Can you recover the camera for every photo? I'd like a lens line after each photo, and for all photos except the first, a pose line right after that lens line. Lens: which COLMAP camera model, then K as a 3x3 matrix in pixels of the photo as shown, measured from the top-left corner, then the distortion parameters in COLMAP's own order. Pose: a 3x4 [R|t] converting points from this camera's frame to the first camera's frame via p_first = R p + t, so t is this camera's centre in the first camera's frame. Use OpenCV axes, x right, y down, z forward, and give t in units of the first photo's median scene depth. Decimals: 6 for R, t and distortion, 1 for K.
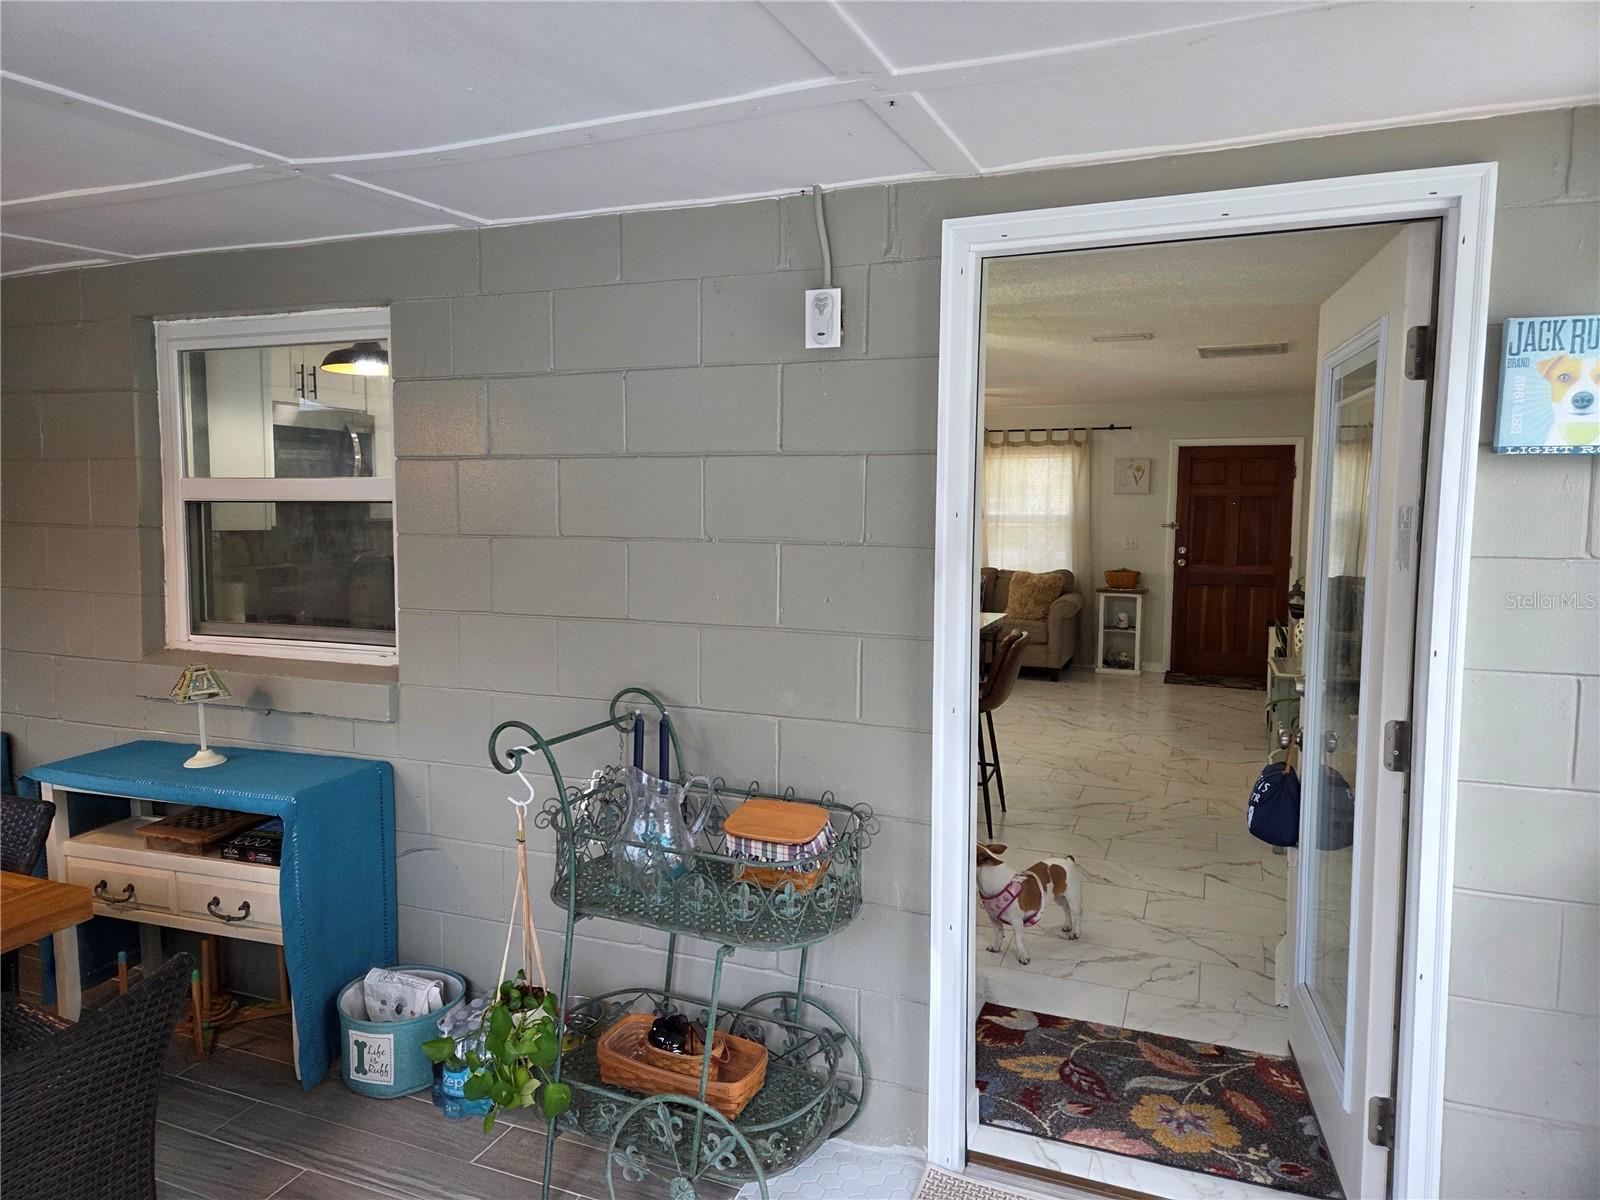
lens RADIAL K [[1045.9, 0, 786.8], [0, 1045.9, 597.2], [0, 0, 1]] dist [0.082365, -0.066012]
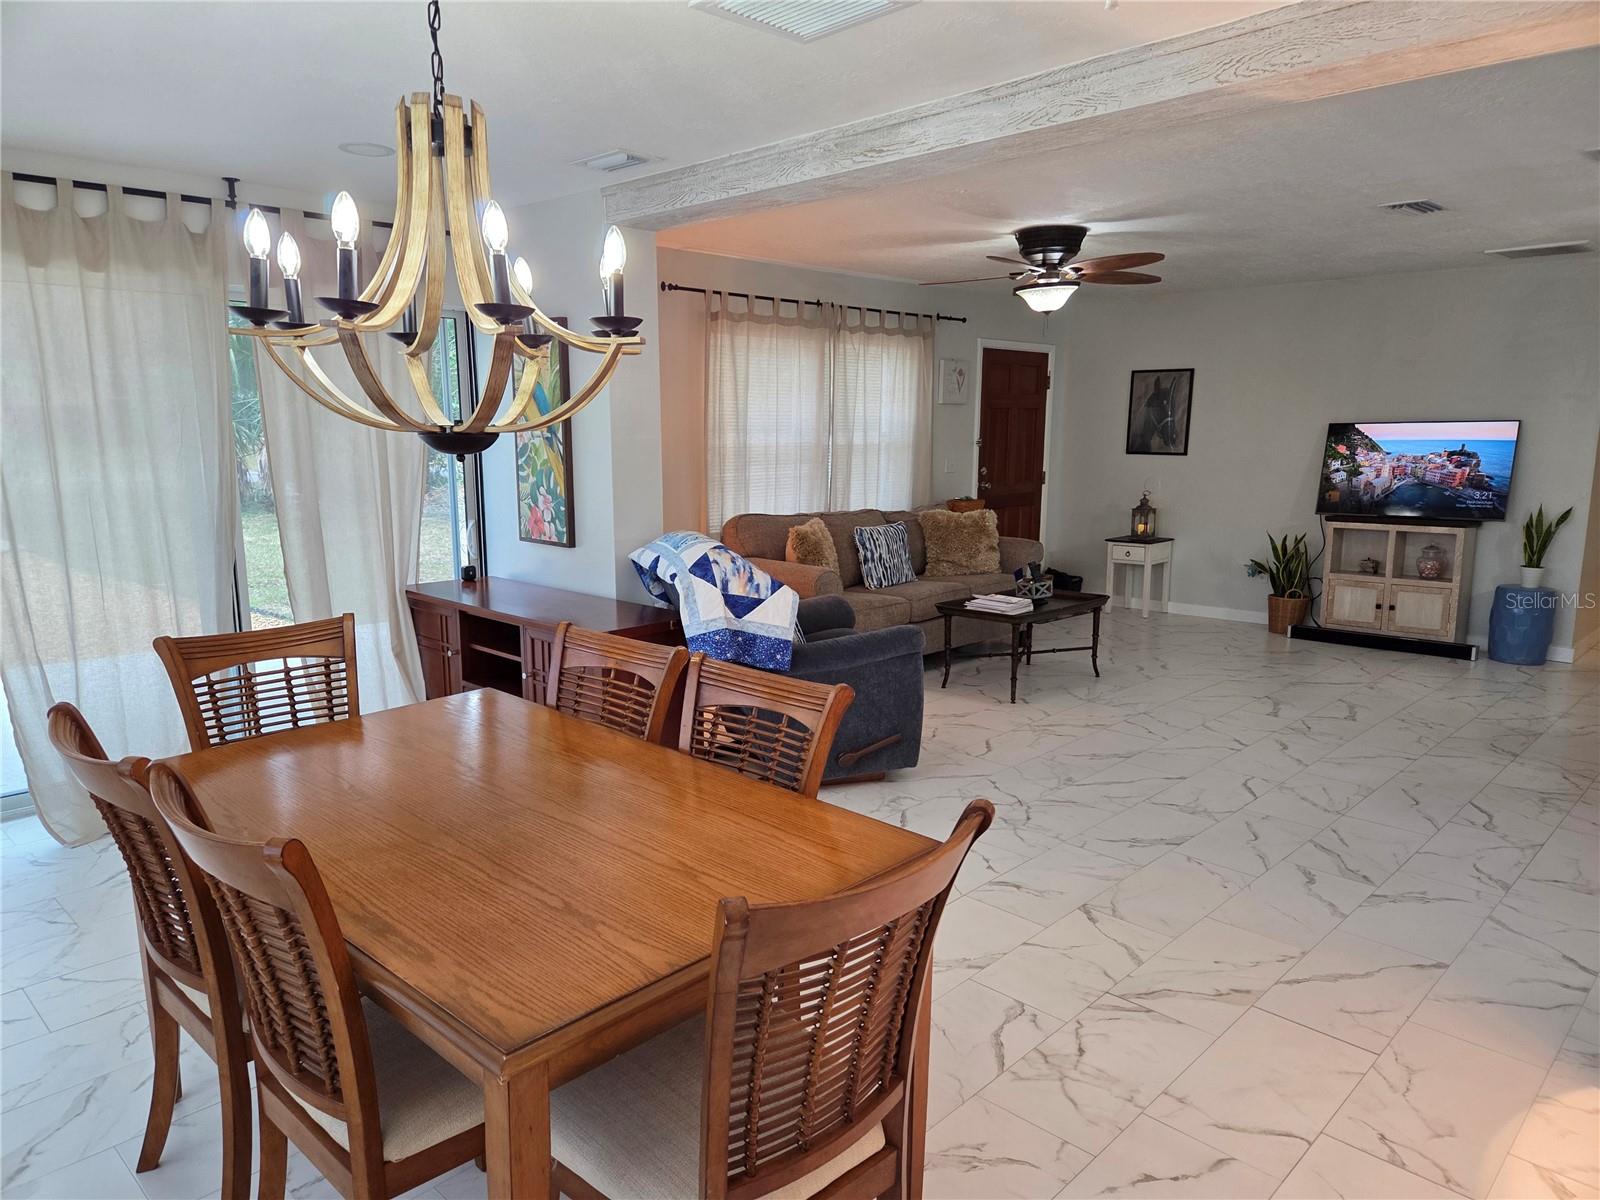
lens RADIAL K [[1070.6, 0, 776.5], [0, 1070.6, 597.4], [0, 0, 1]] dist [0.082384, -0.076616]
pose [[0.408443, -0.158073, 0.898992, -0.502701], [0.067717, 0.987424, 0.142855, -0.078761], [-0.910268, 0.002529, 0.414011, 0.787721]]
